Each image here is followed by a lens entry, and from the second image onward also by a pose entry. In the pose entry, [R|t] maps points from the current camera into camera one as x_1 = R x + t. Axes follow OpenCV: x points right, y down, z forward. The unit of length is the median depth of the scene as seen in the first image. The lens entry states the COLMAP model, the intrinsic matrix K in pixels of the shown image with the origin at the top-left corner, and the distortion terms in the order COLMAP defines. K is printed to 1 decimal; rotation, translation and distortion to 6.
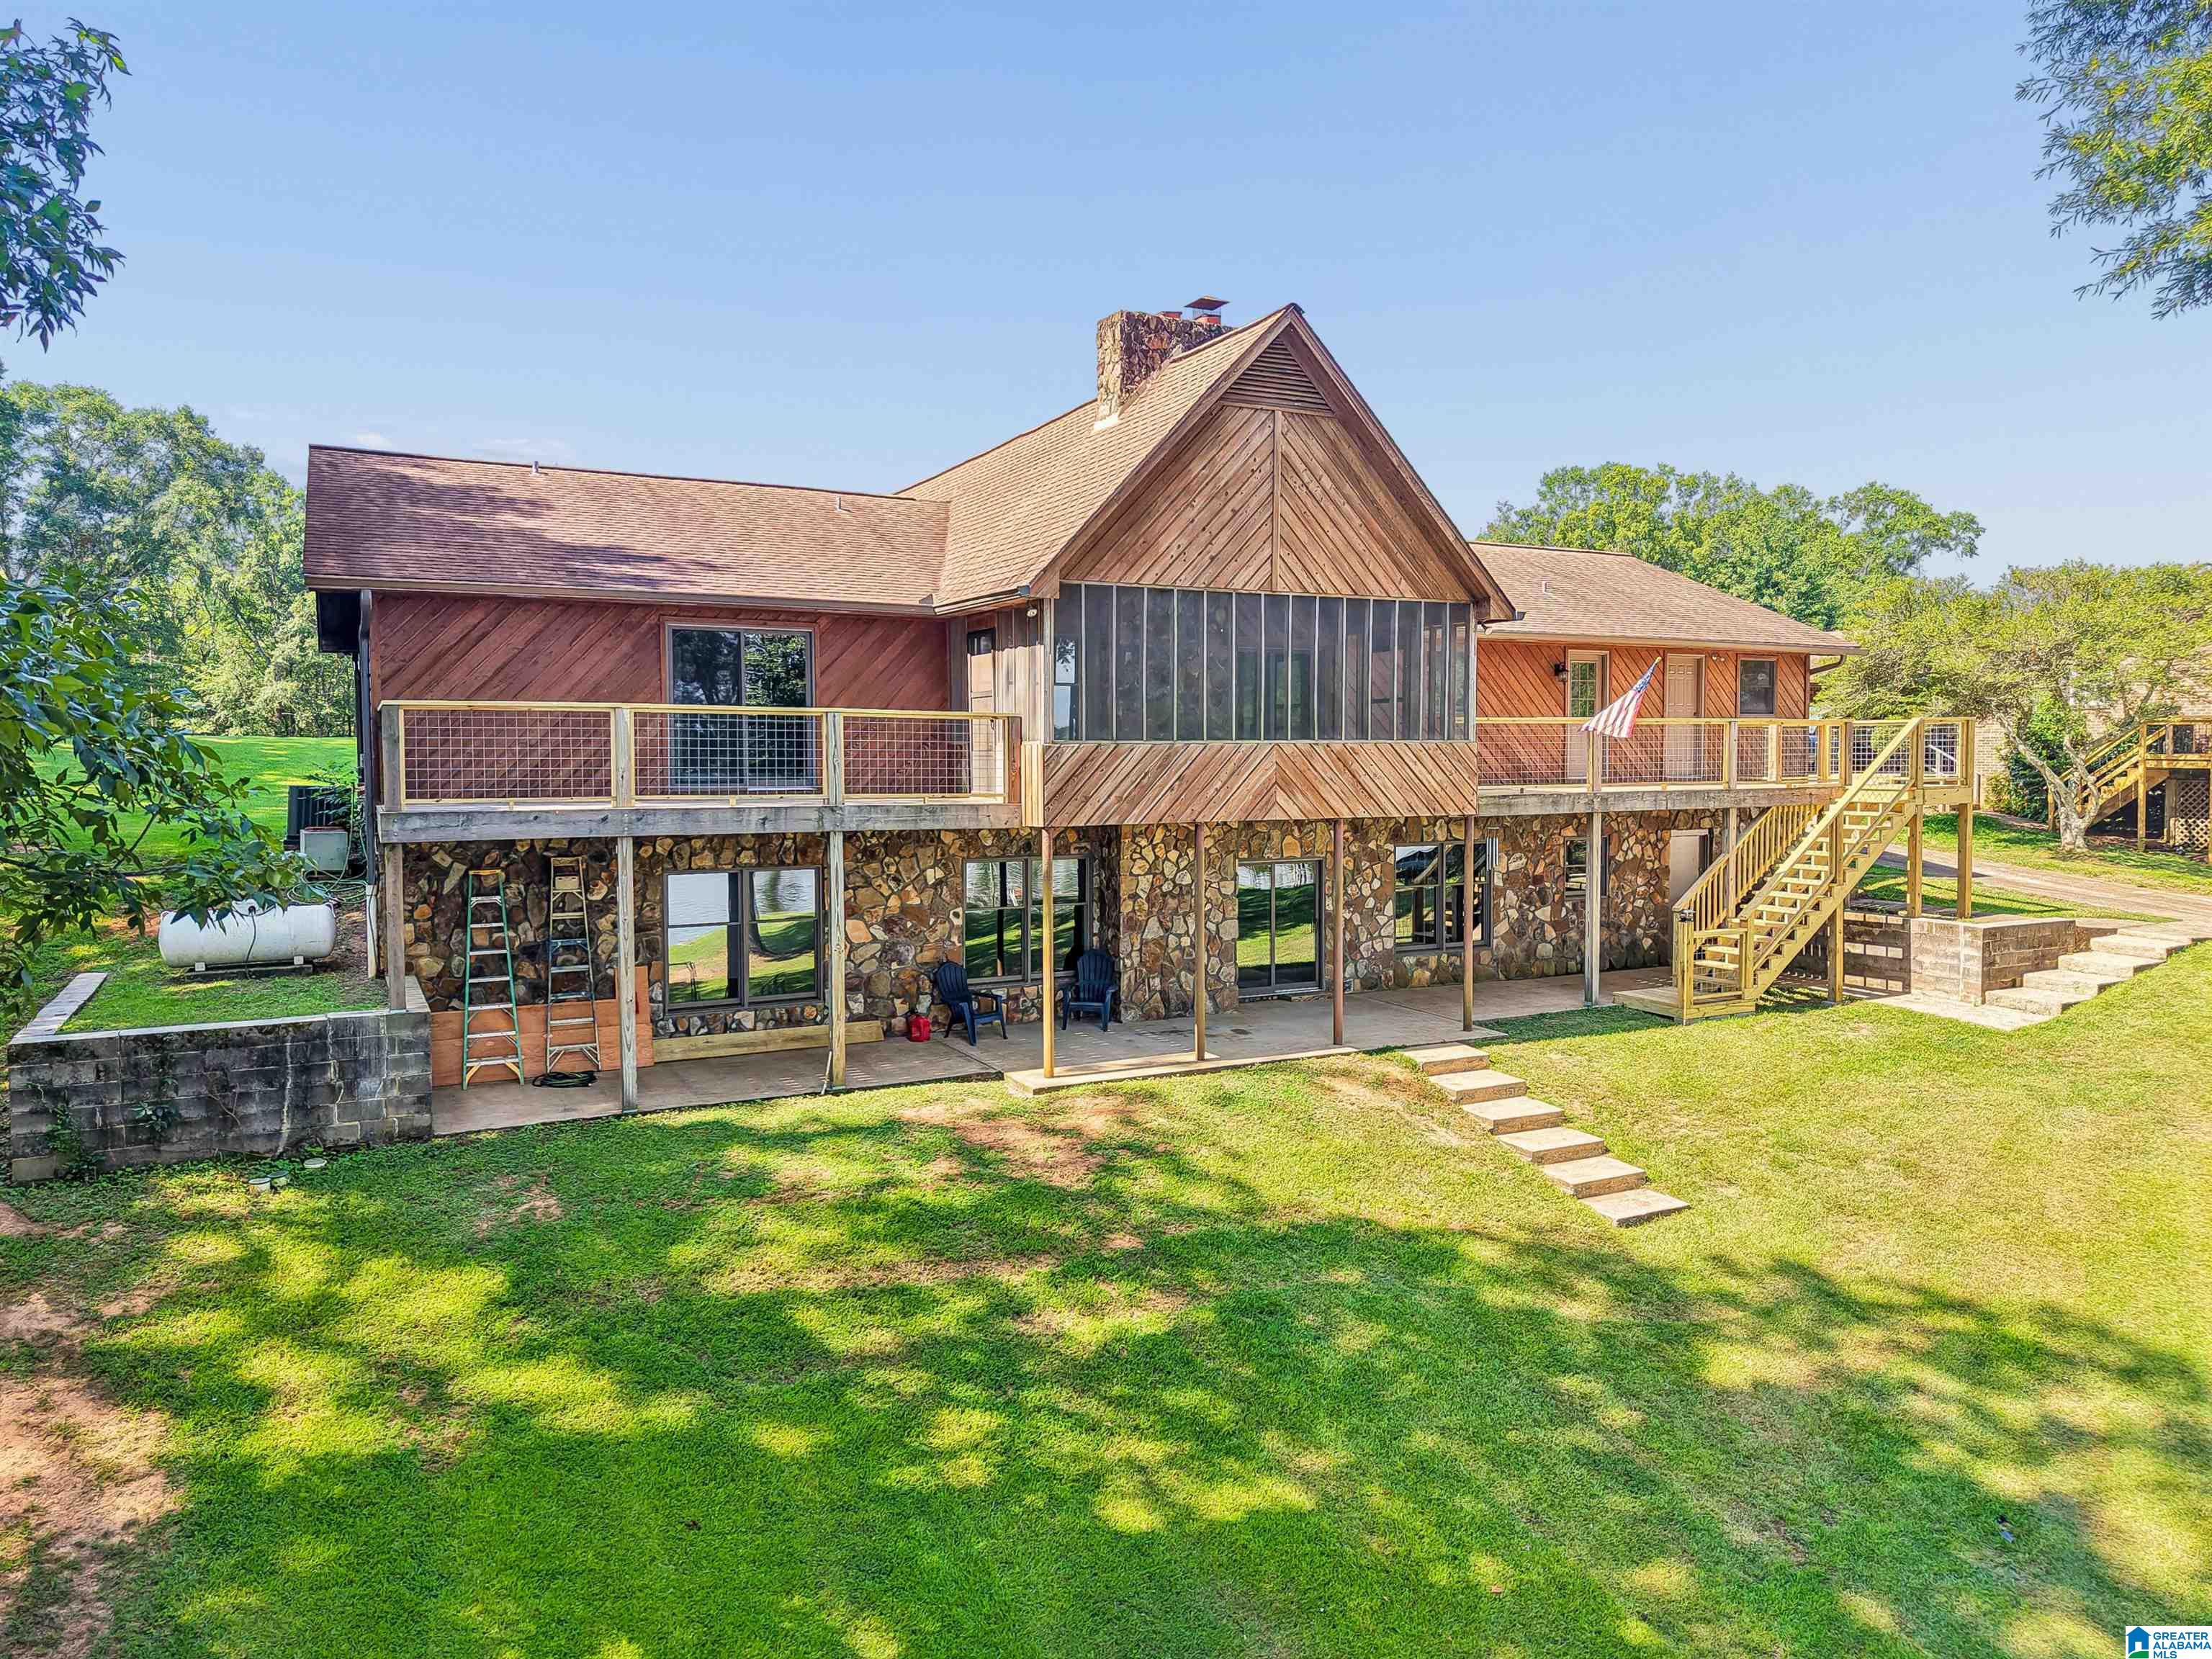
lens RADIAL K [[1459.7, 0, 1117.4], [0, 1459.7, 828.5], [0, 0, 1]] dist [-0.002745, -0.002197]
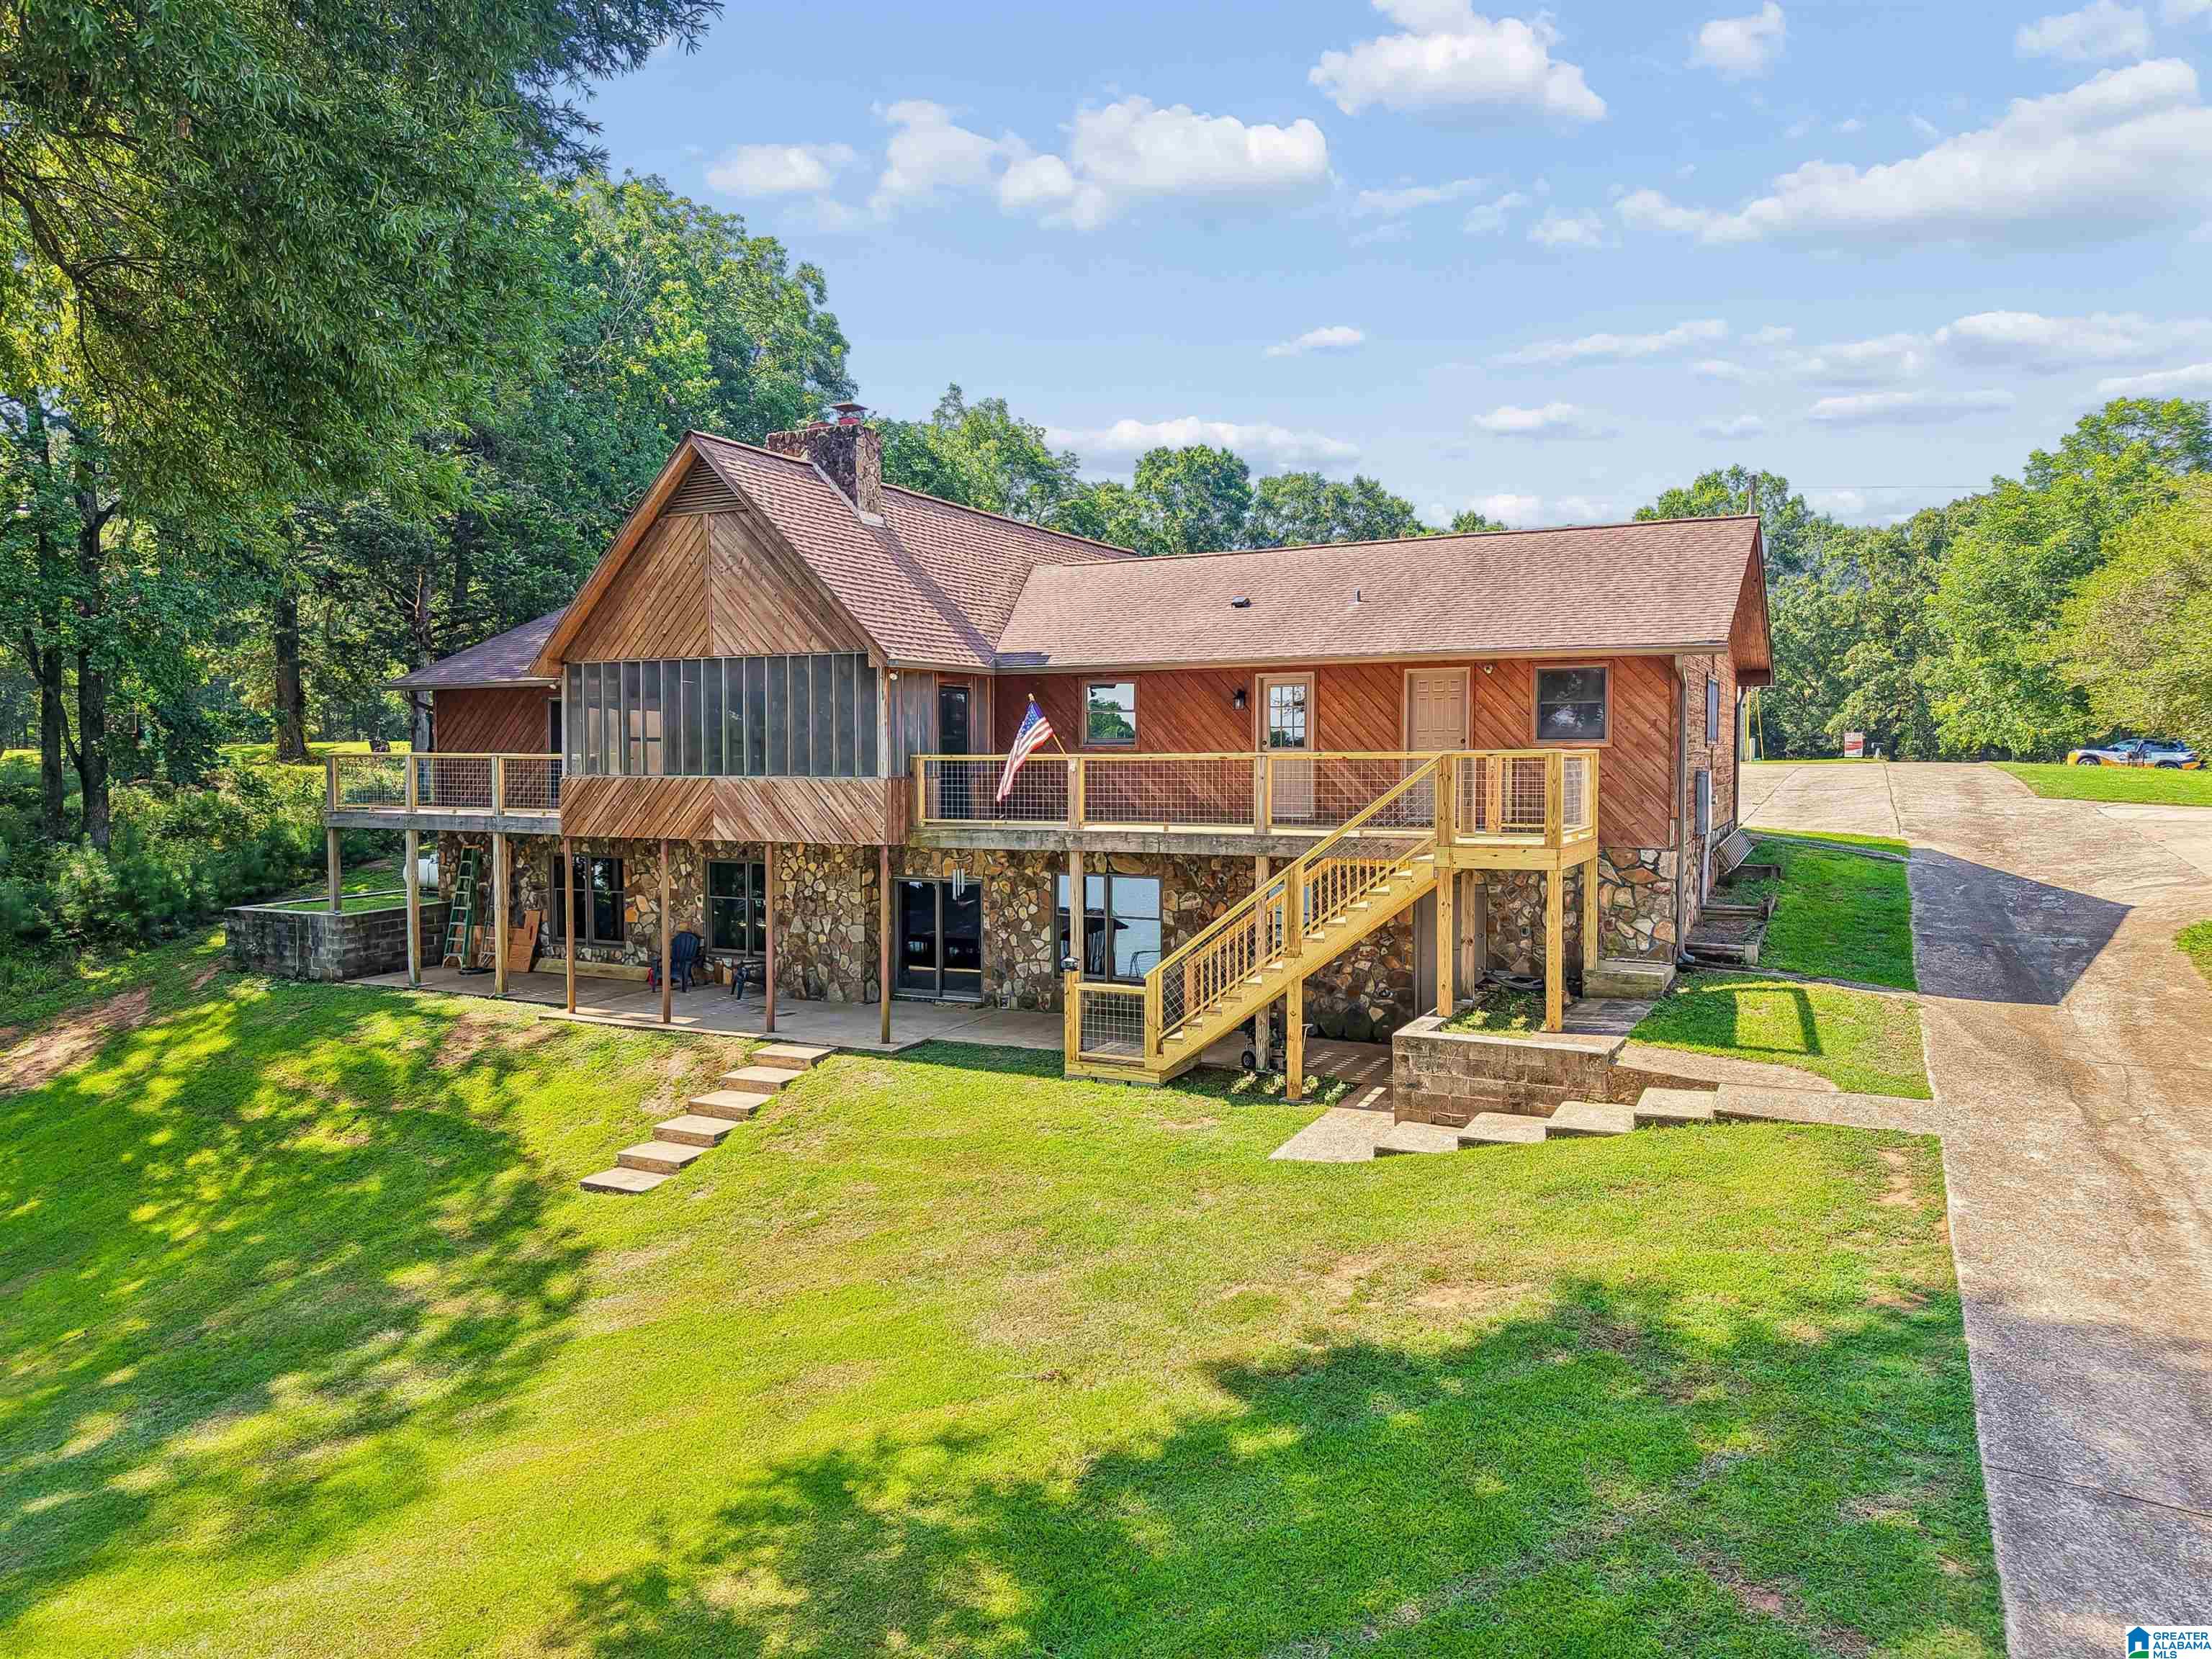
lens RADIAL K [[1459.7, 0, 1117.4], [0, 1459.7, 828.5], [0, 0, 1]] dist [-0.002745, -0.002197]
pose [[0.632596, 0.043142, -0.773279, 1.187345], [-0.039901, 0.998937, 0.023090, -0.053753], [0.773453, 0.016248, 0.633645, 0.443679]]
